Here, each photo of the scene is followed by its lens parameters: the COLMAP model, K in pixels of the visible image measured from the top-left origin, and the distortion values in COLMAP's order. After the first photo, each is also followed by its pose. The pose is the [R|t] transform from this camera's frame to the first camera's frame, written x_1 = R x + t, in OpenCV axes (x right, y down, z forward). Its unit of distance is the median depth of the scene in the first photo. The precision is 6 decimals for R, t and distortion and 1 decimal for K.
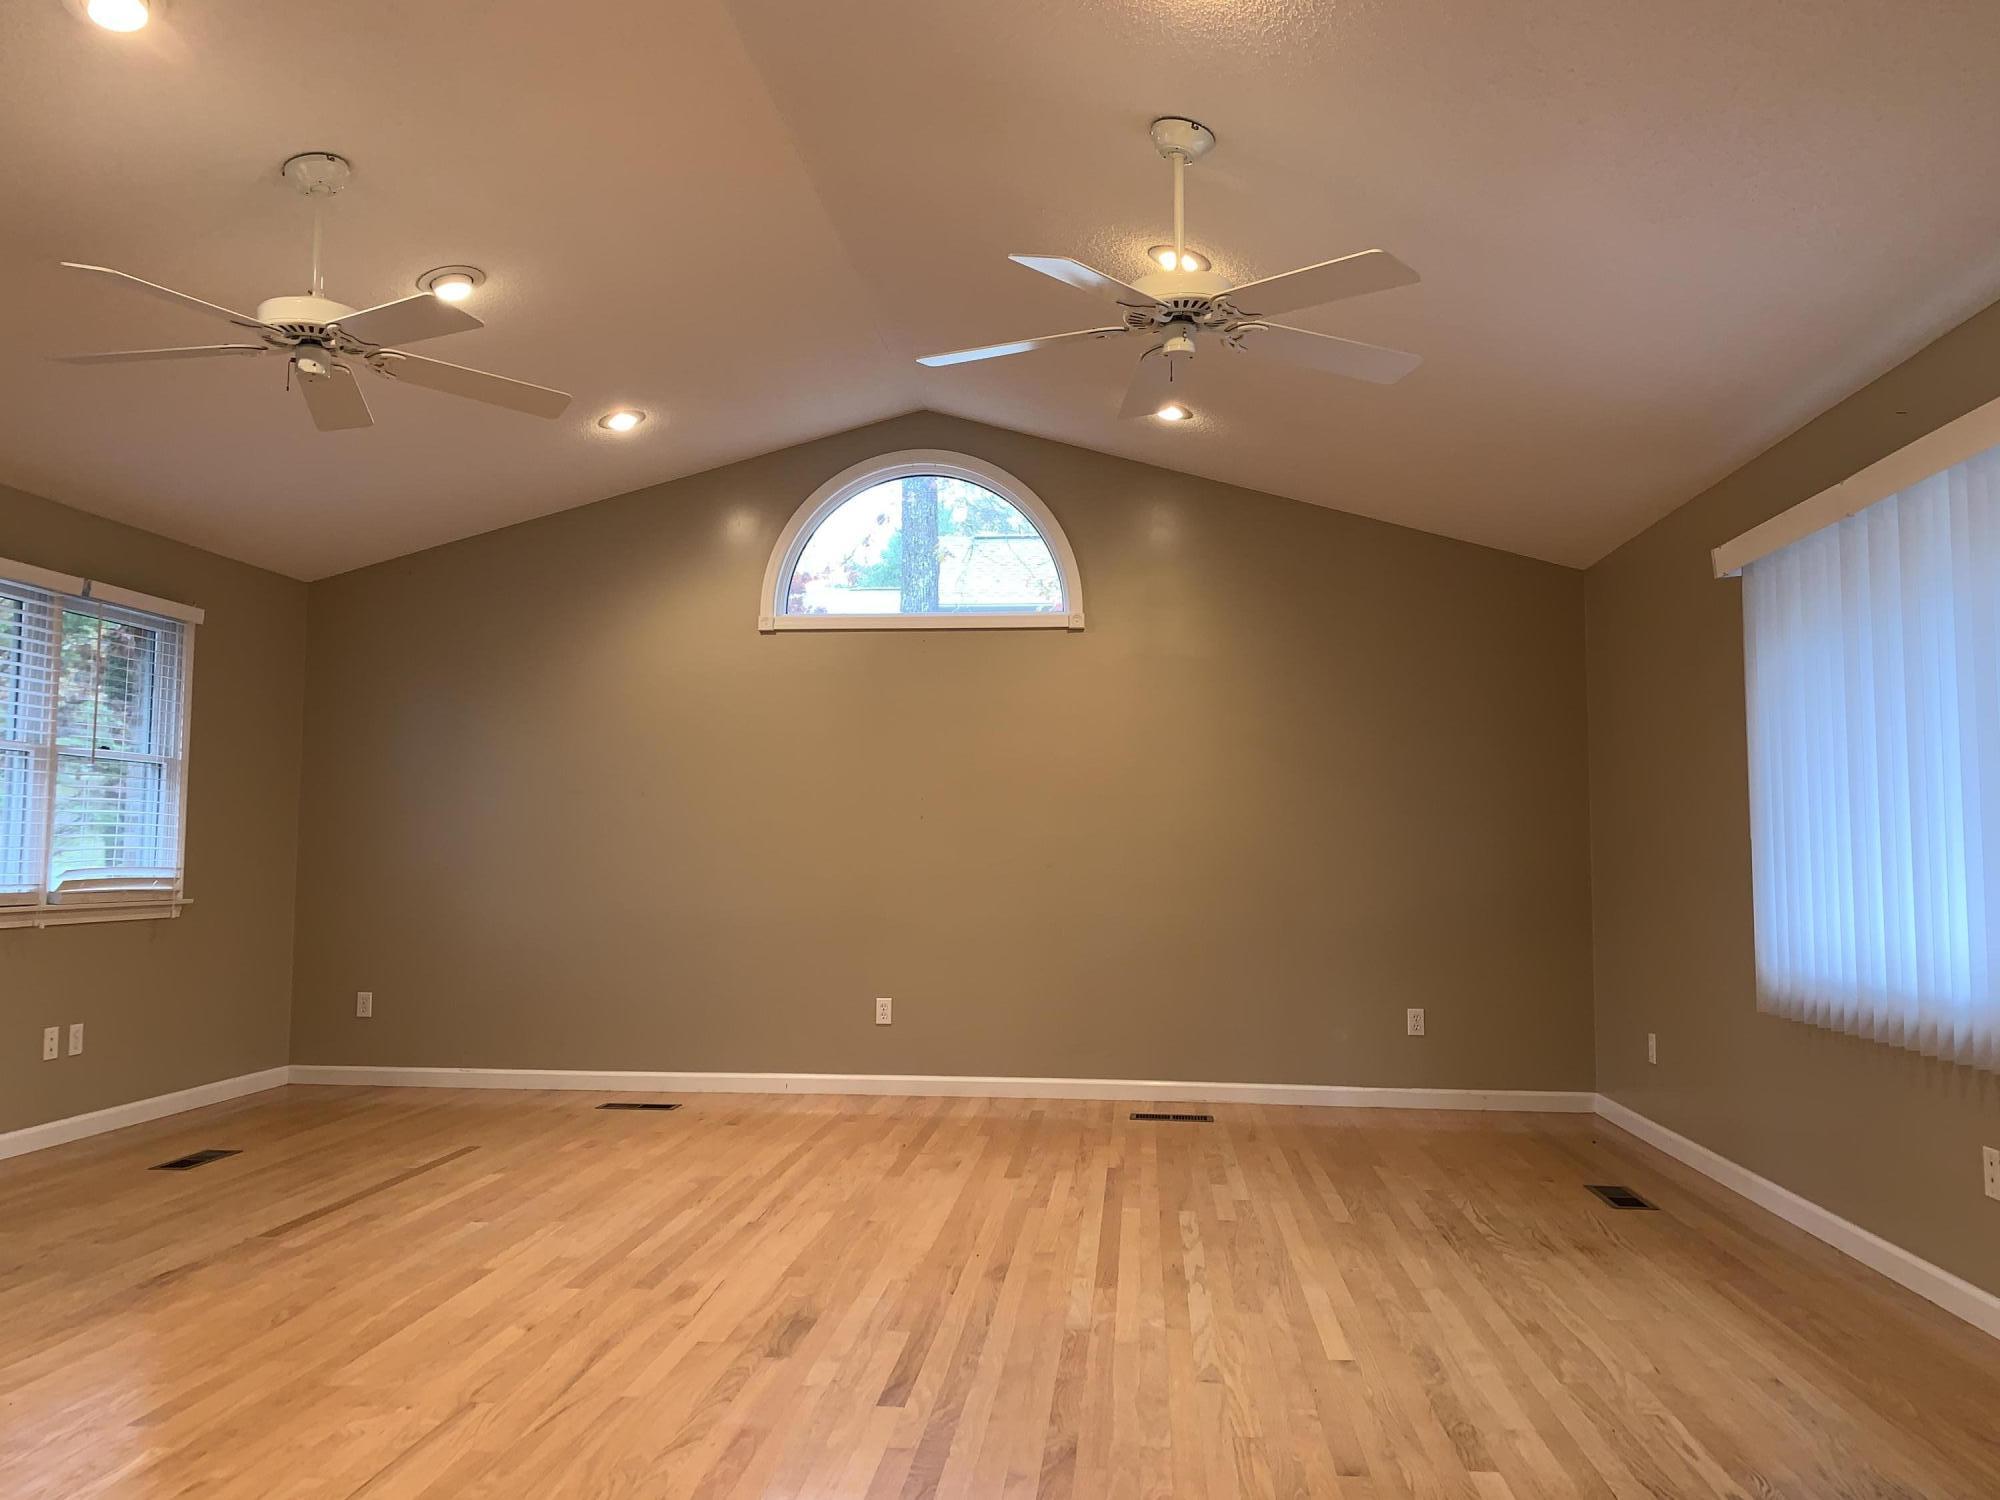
lens RADIAL K [[1503.7, 0, 993.7], [0, 1503.7, 746.6], [0, 0, 1]] dist [0.024271, -0.018522]
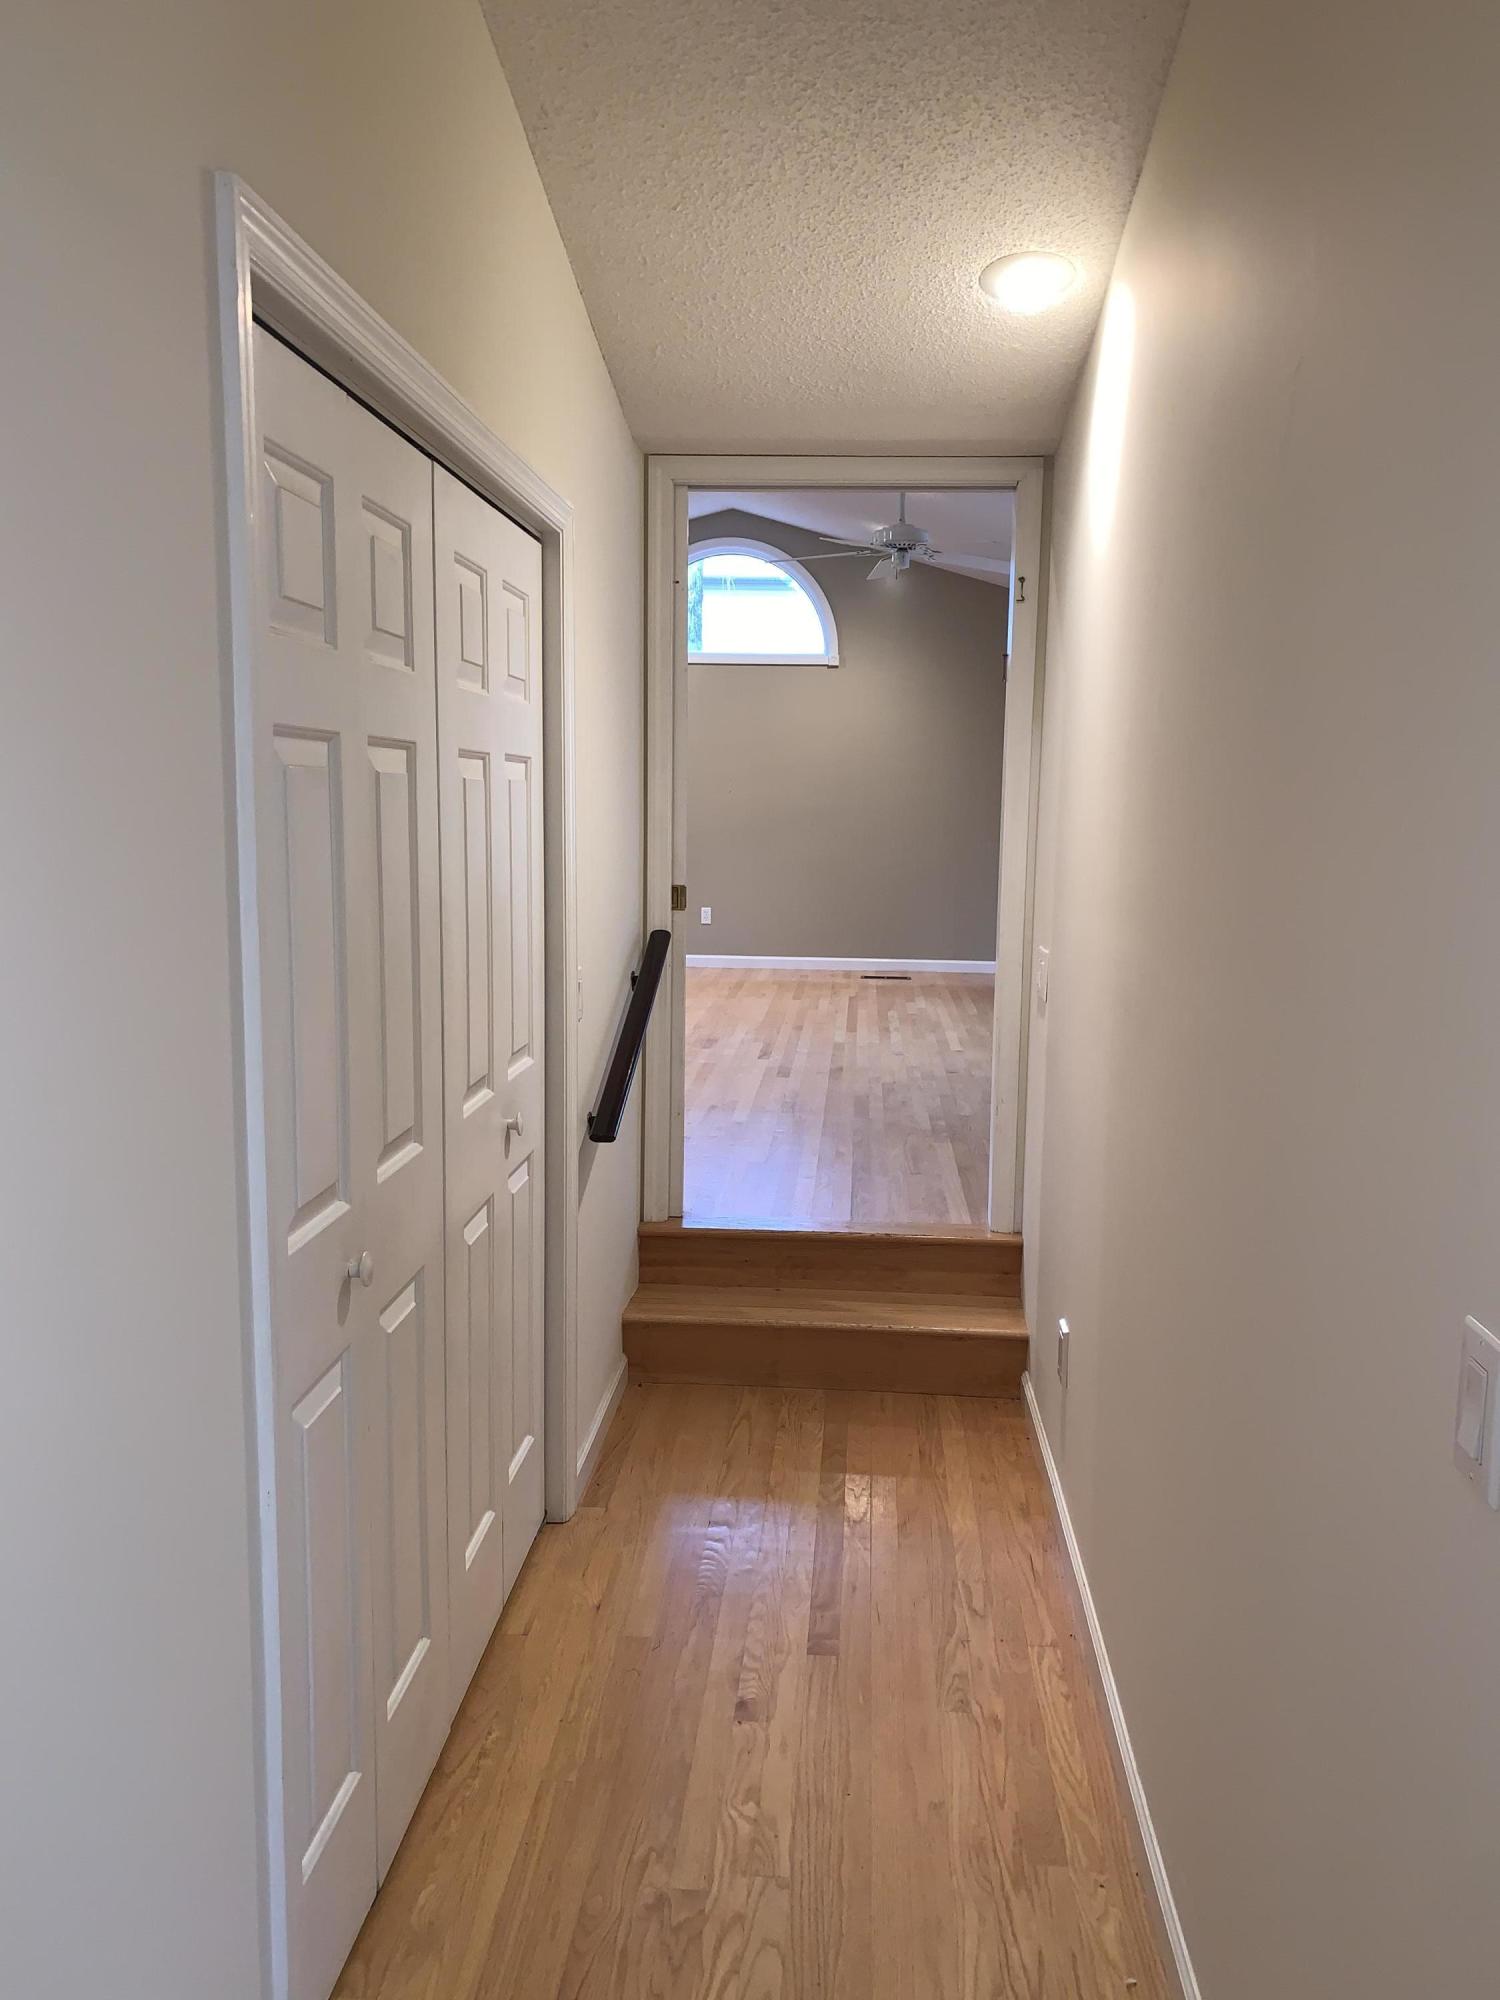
lens RADIAL K [[1503.7, 0, 748.8], [0, 1503.7, 1006.4], [0, 0, 1]] dist [0.024271, -0.018522]
pose [[0.999726, 0.006970, 0.022367, -0.091917], [-0.011426, 0.978527, 0.205803, -0.082331], [-0.020452, -0.206002, 0.978338, -0.822738]]
